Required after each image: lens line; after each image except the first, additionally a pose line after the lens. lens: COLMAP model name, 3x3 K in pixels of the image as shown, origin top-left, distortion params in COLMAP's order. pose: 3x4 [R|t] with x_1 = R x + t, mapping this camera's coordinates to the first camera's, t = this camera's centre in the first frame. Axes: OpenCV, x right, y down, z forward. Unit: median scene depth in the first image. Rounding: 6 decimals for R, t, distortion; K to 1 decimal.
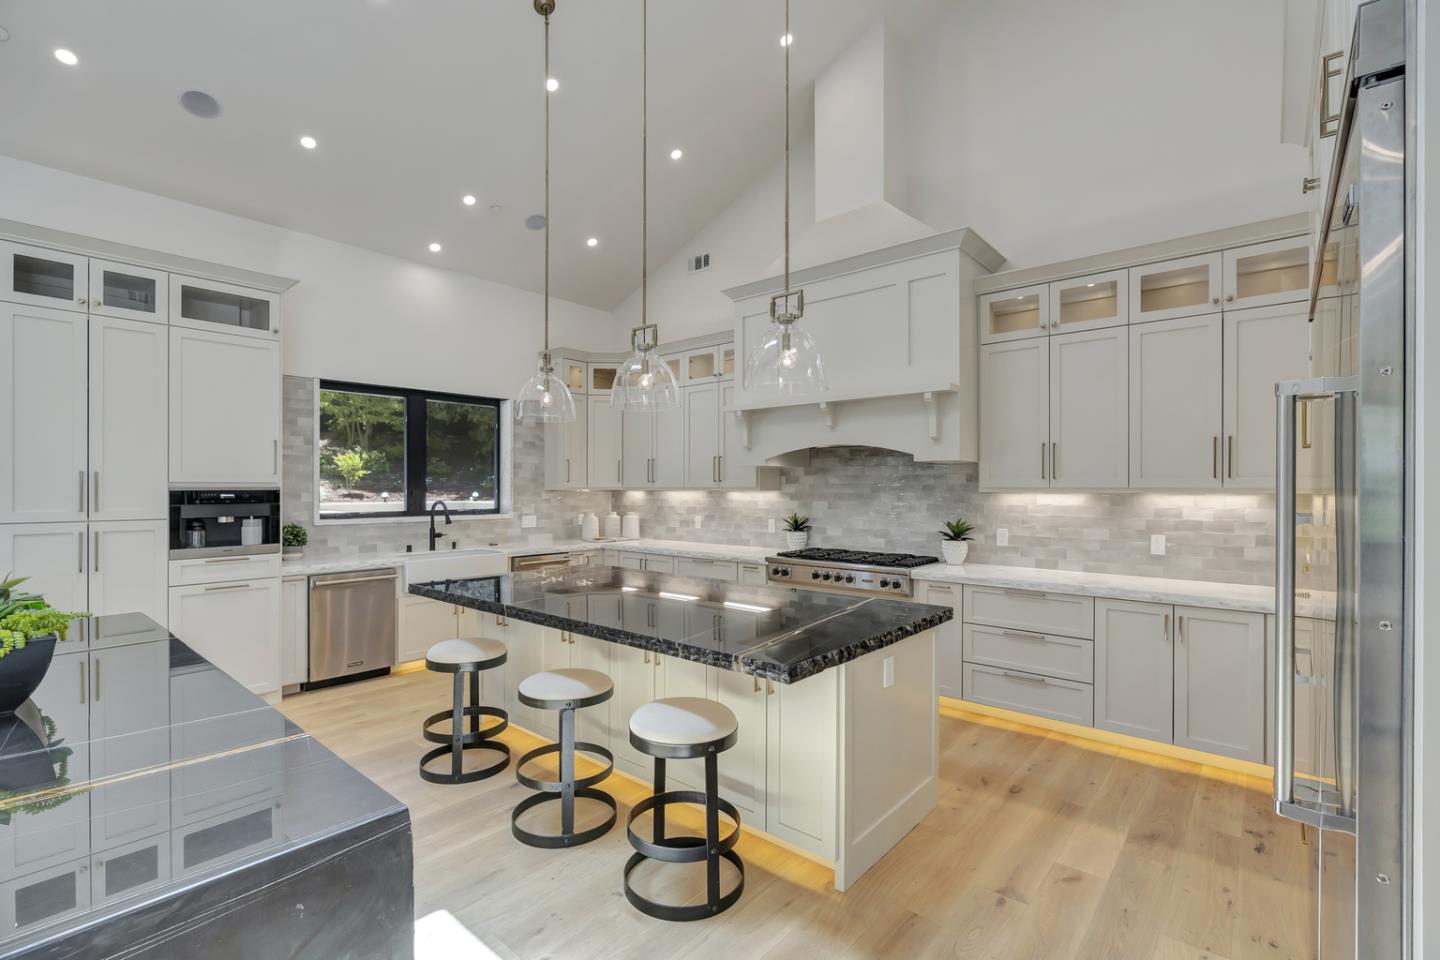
lens RADIAL K [[629.4, 0, 787.5], [0, 629.4, 487.9], [0, 0, 1]] dist [-0.019346, 0.000841]
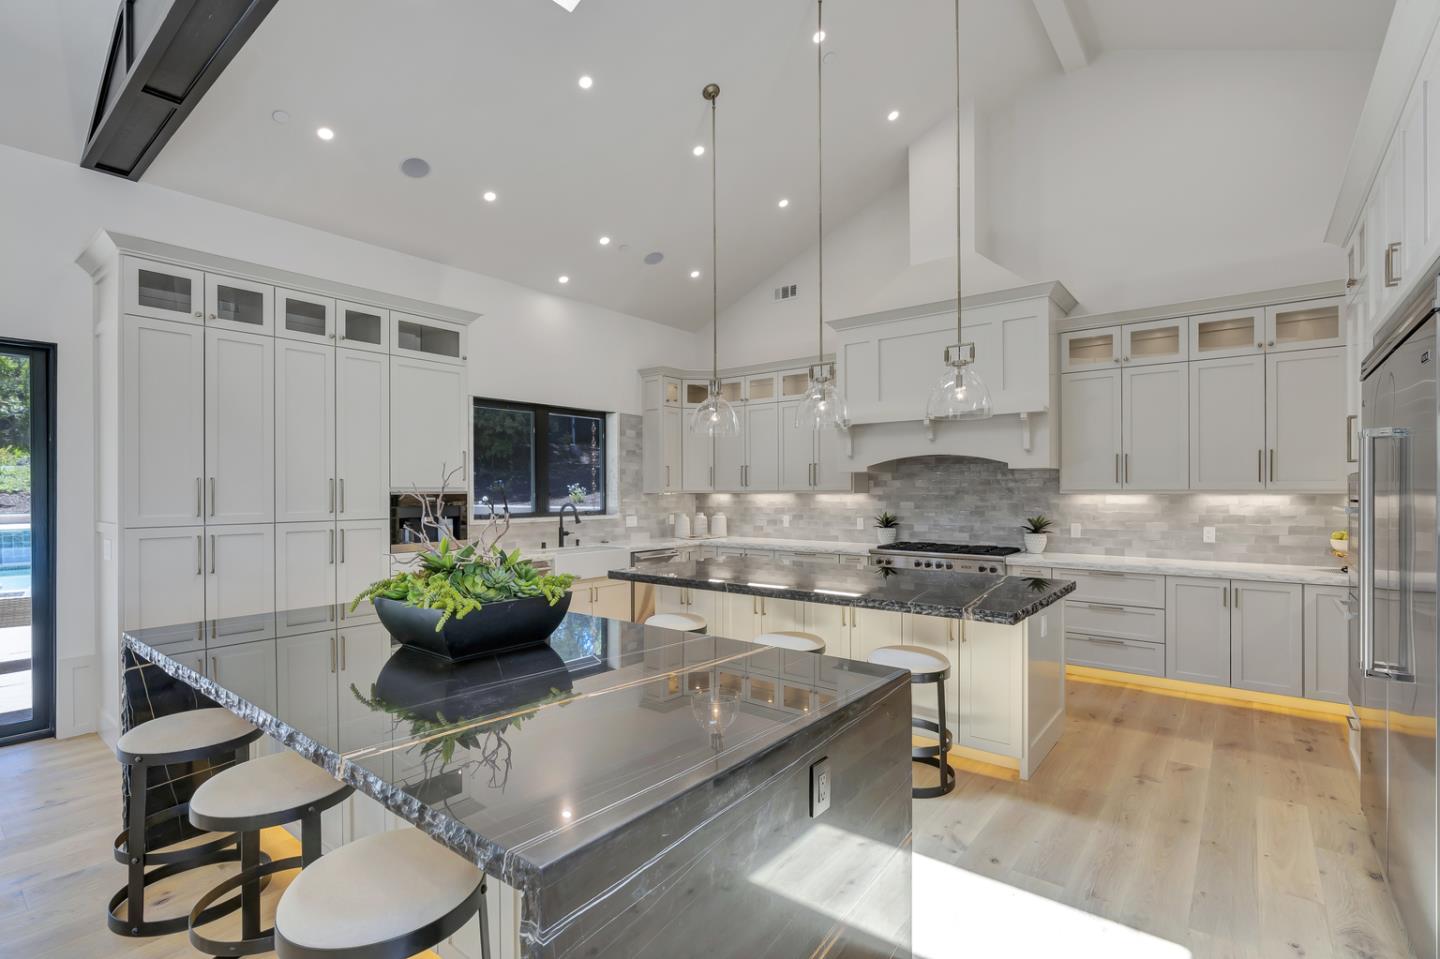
lens RADIAL K [[629.4, 0, 787.7], [0, 629.4, 492.3], [0, 0, 1]] dist [-0.019346, 0.000841]
pose [[0.999461, -0.003622, 0.032628, -0.238506], [0.003538, 0.999990, 0.002640, -0.000711], [-0.032637, -0.002523, 0.999464, -0.183995]]
